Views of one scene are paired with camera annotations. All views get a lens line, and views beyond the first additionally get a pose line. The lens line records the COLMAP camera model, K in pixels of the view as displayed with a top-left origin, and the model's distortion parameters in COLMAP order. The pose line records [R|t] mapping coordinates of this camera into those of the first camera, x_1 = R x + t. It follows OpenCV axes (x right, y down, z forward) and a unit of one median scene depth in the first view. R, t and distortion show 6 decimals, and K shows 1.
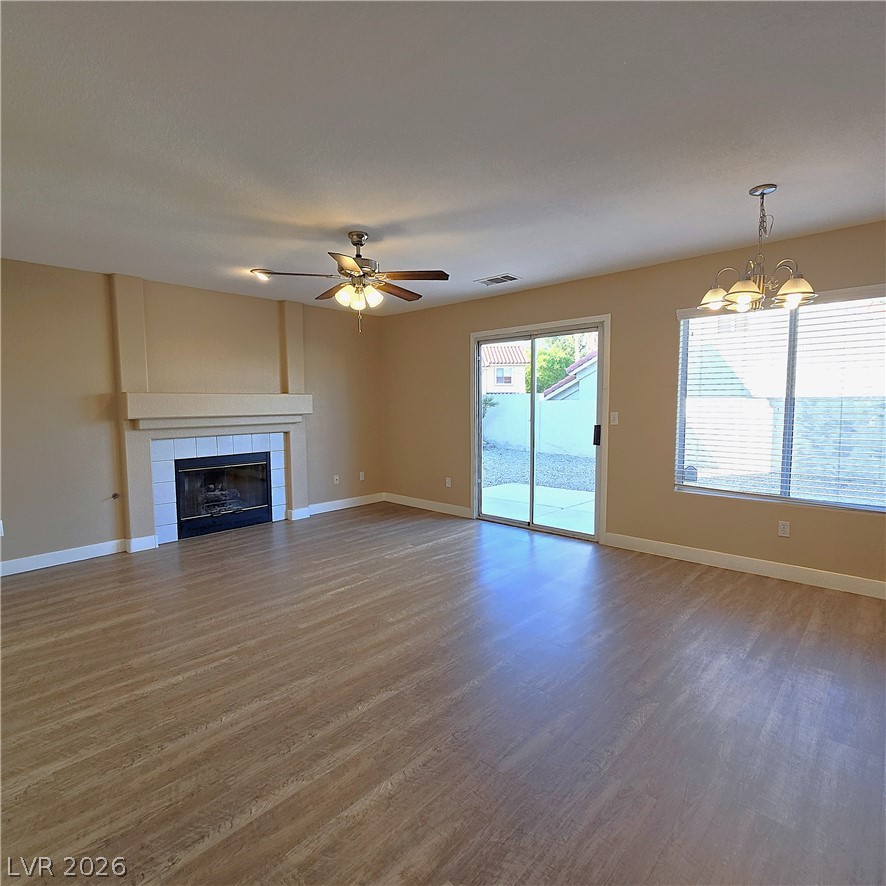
lens RADIAL K [[492.0, 0, 440.8], [0, 492.0, 445.3], [0, 0, 1]] dist [-0.006624, -0.001242]
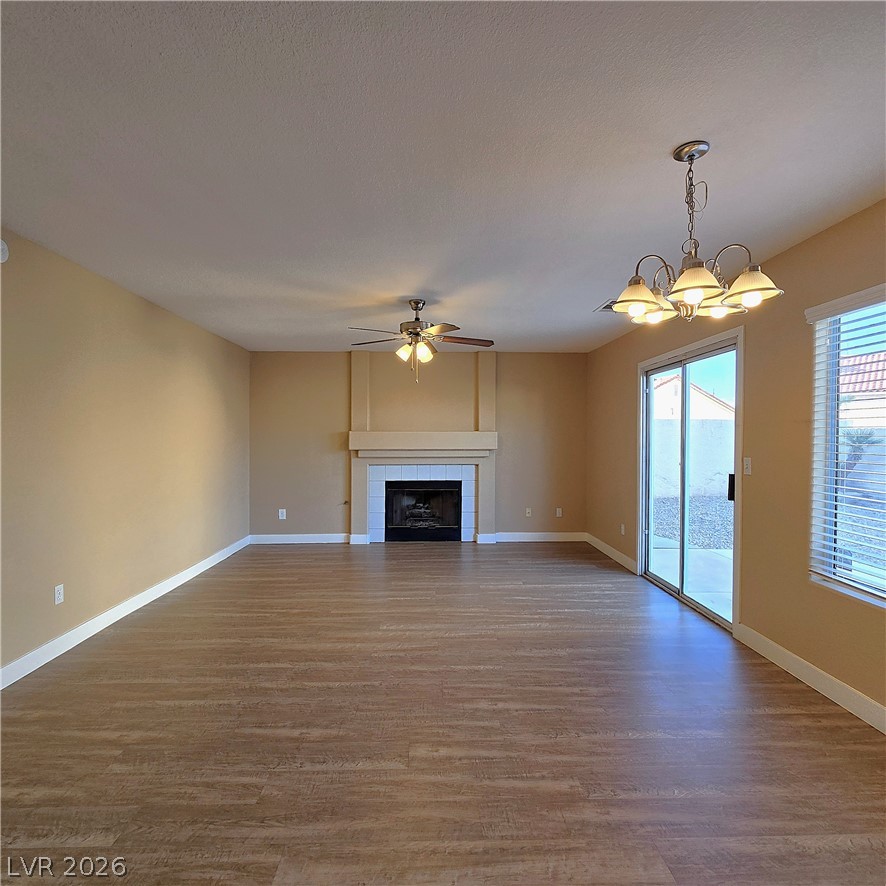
lens RADIAL K [[492.0, 0, 440.8], [0, 492.0, 445.3], [0, 0, 1]] dist [-0.006624, -0.001242]
pose [[0.704457, 0.018605, -0.709503, 0.517380], [-0.067278, 0.996905, -0.040658, -0.023140], [0.706551, 0.076376, 0.703528, 0.156523]]
